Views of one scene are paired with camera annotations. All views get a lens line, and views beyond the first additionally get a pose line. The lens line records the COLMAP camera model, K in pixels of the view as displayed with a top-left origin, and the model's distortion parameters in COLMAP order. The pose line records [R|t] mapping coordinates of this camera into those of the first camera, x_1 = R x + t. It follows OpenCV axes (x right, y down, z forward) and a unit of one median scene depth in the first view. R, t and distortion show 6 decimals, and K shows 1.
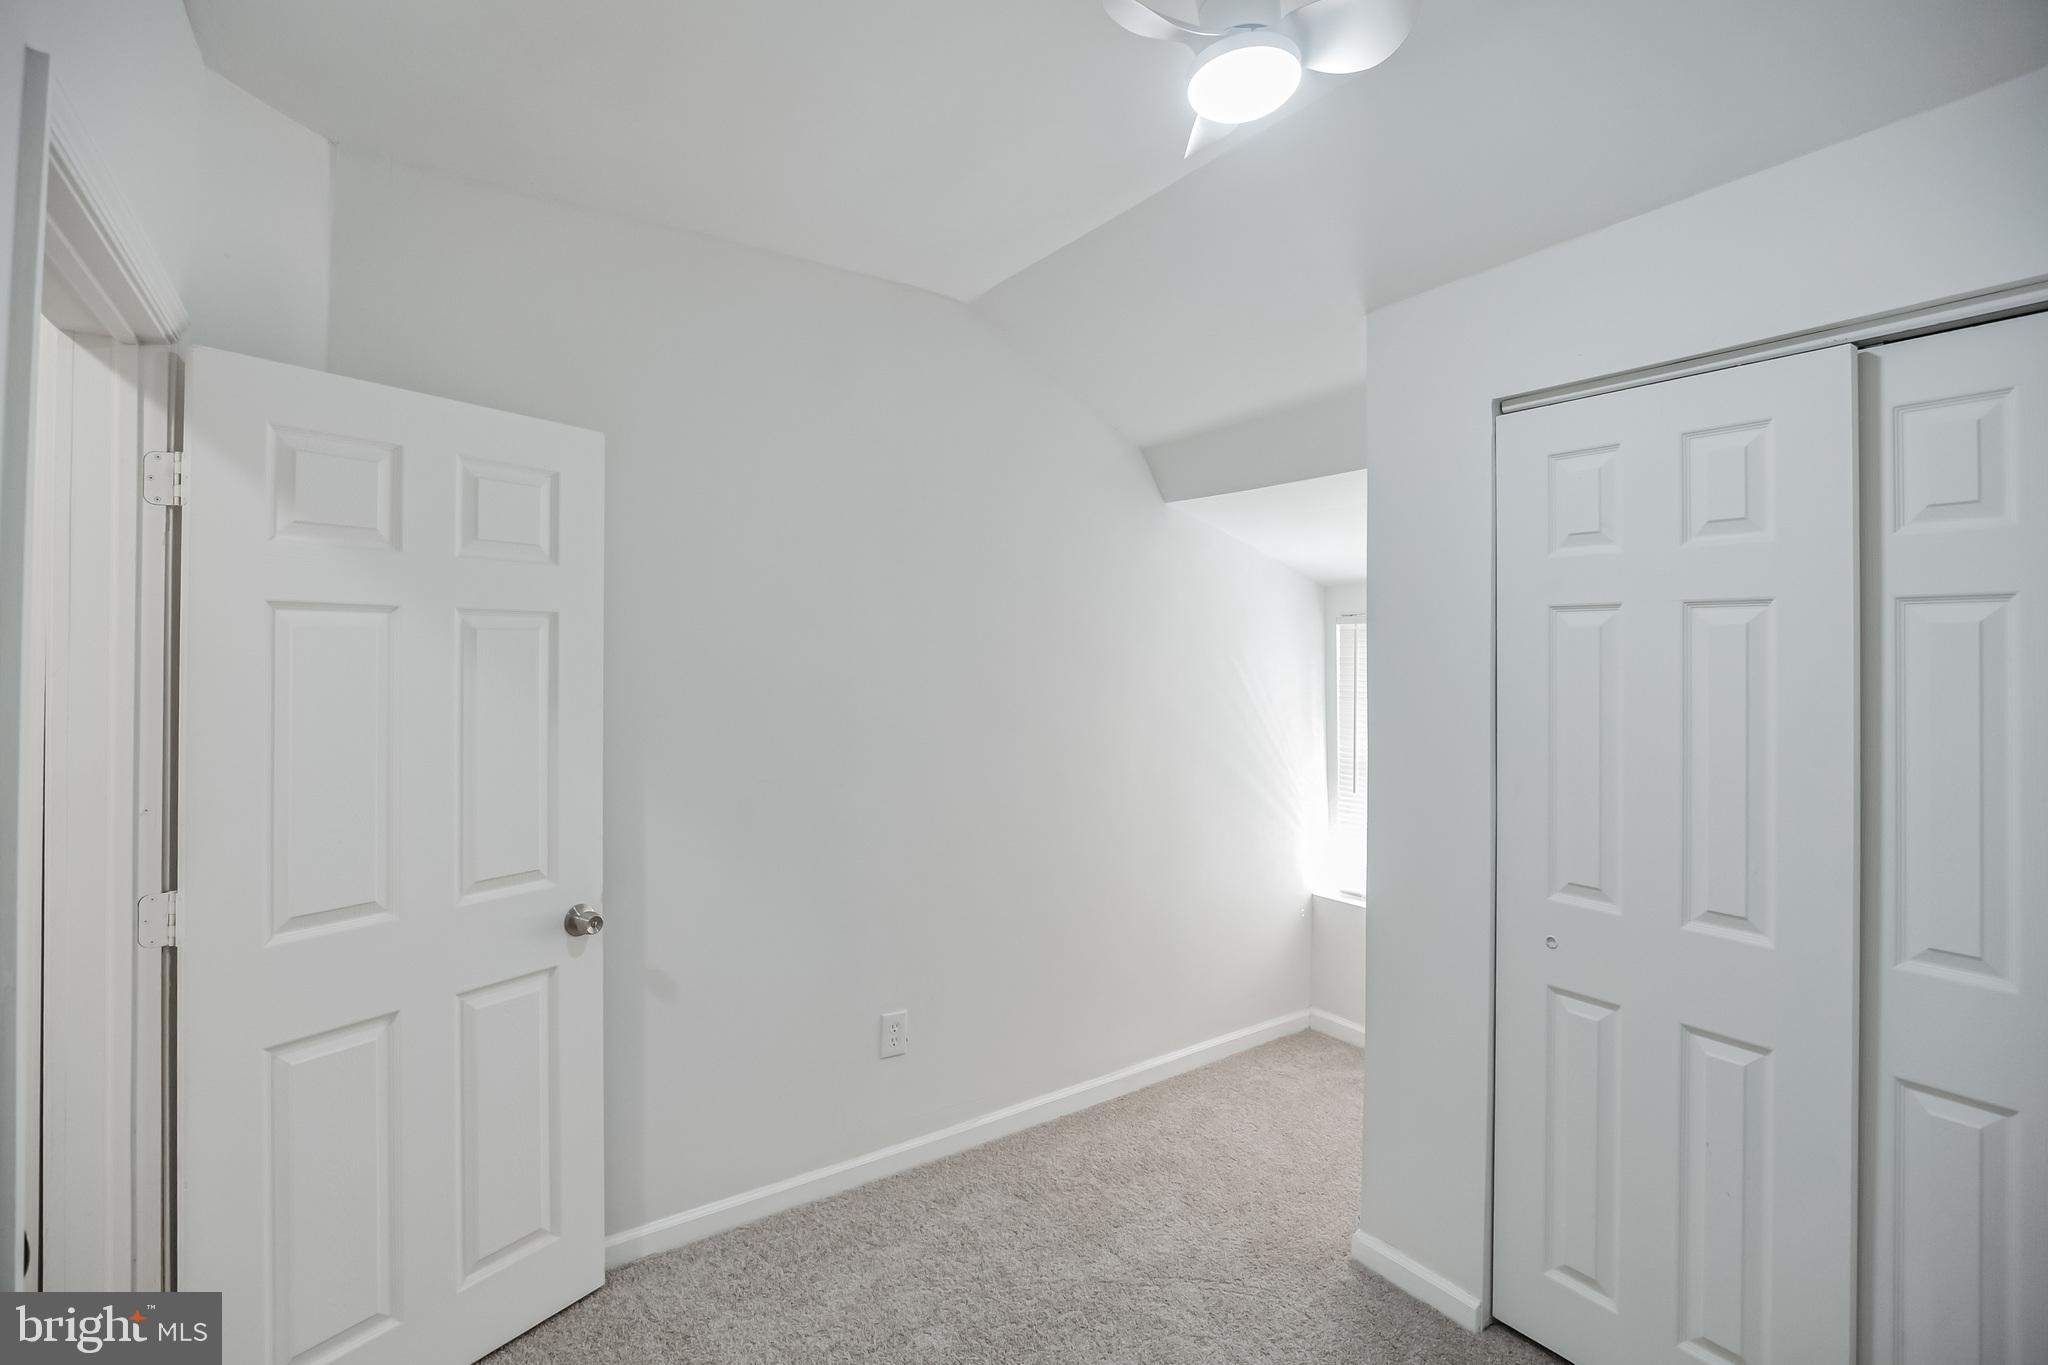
lens RADIAL K [[944.8, 0, 1022.8], [0, 944.8, 654.4], [0, 0, 1]] dist [0.000643, 0.000087]
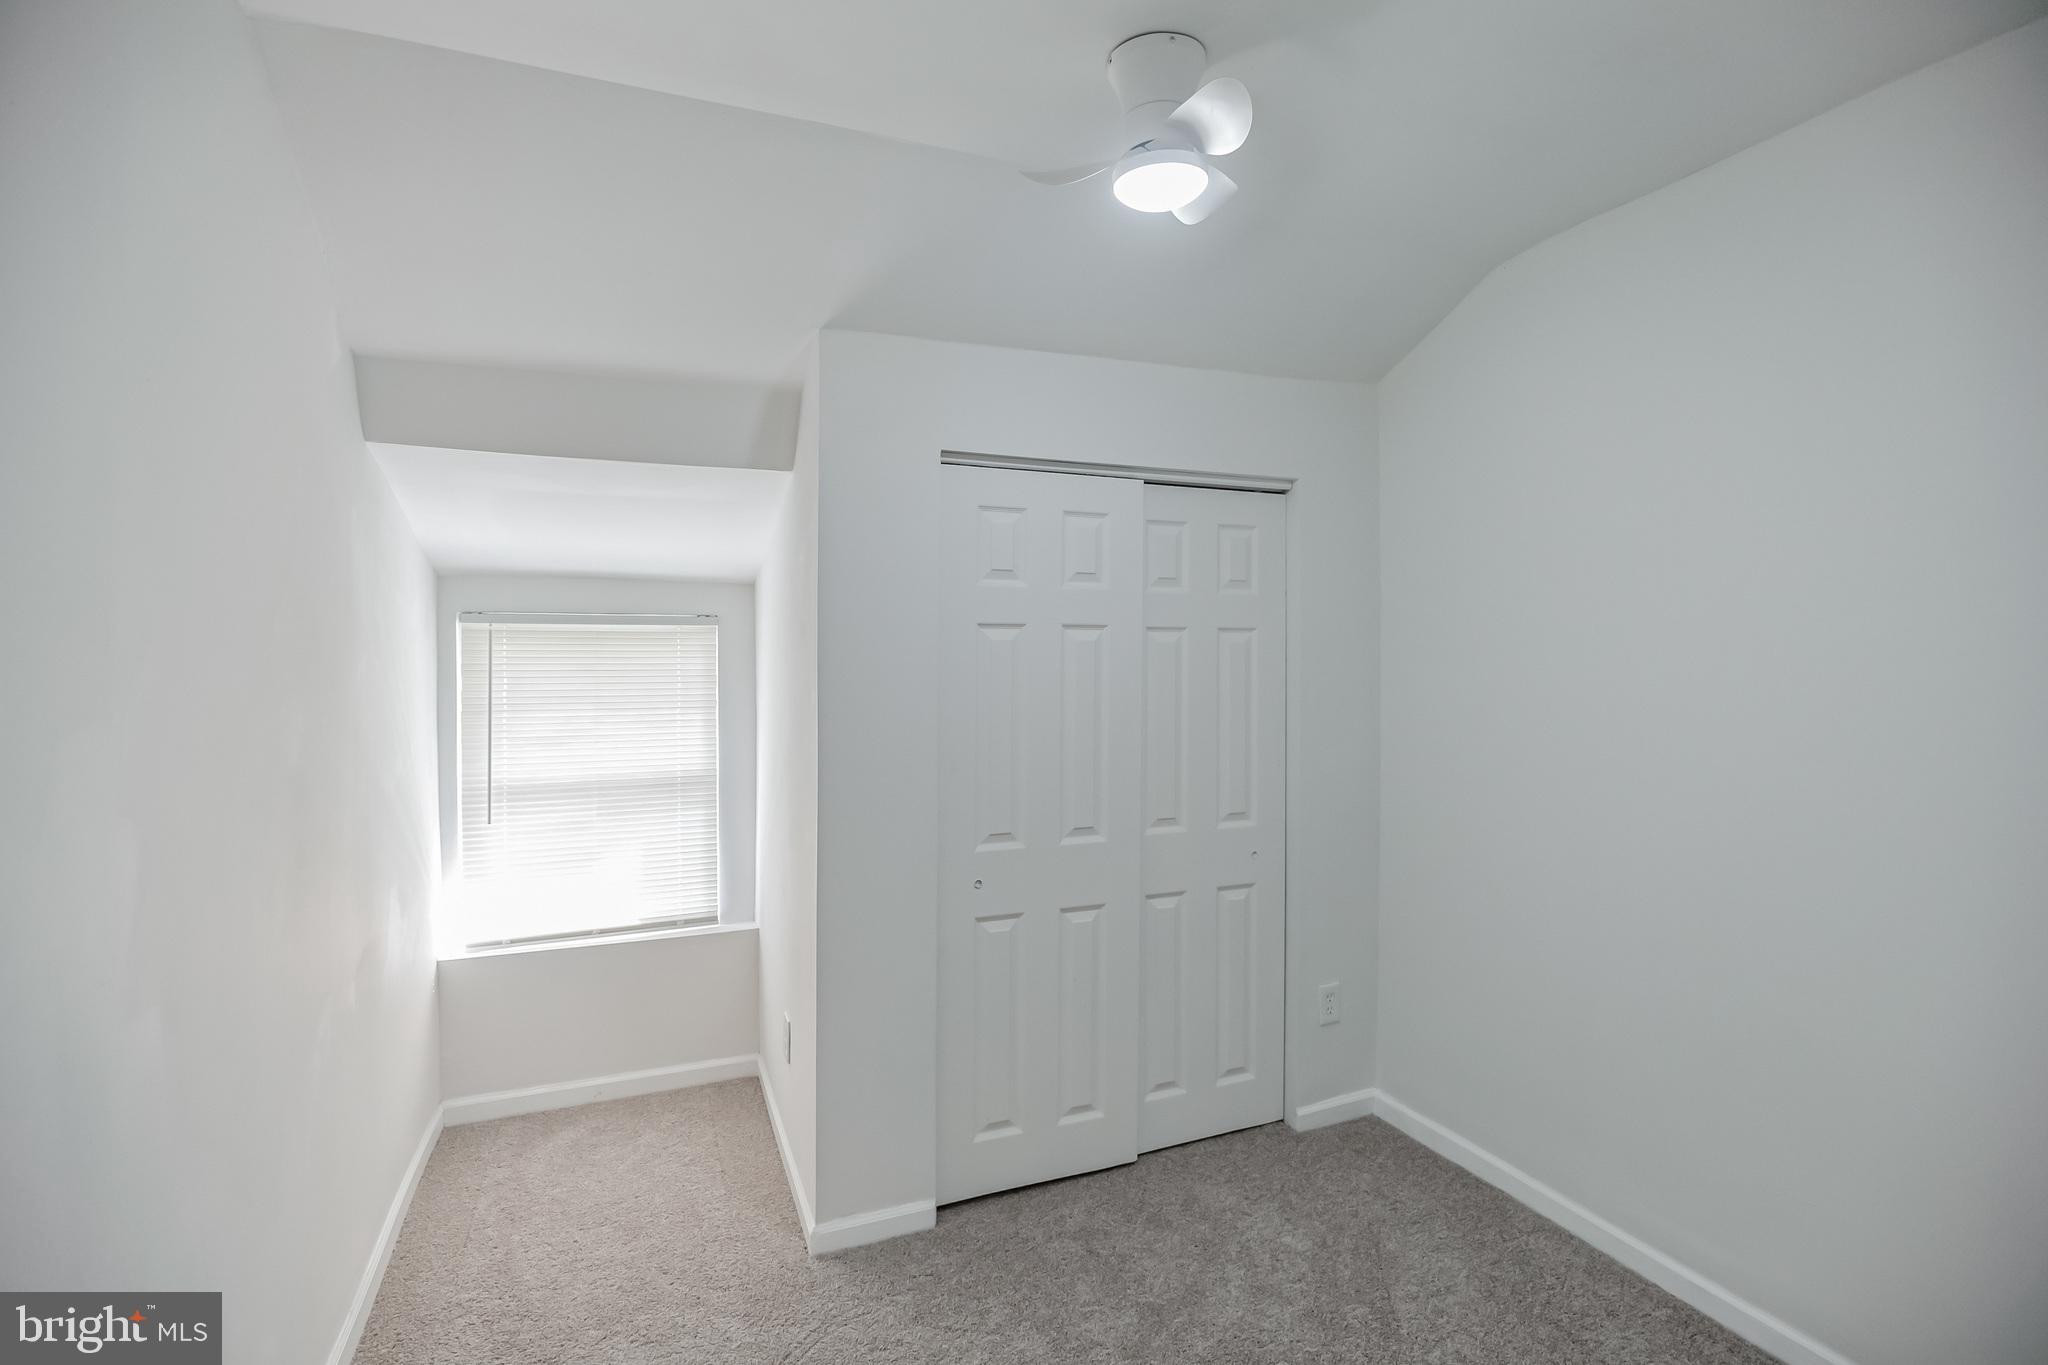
lens RADIAL K [[961.2, 0, 1021.2], [0, 961.2, 655.8], [0, 0, 1]] dist [-0.026007, 0.000139]
pose [[0.208231, -0.003871, 0.978072, -0.668763], [0.000552, 0.999992, 0.003840, -0.010619], [-0.978080, -0.000260, 0.208231, 0.635046]]
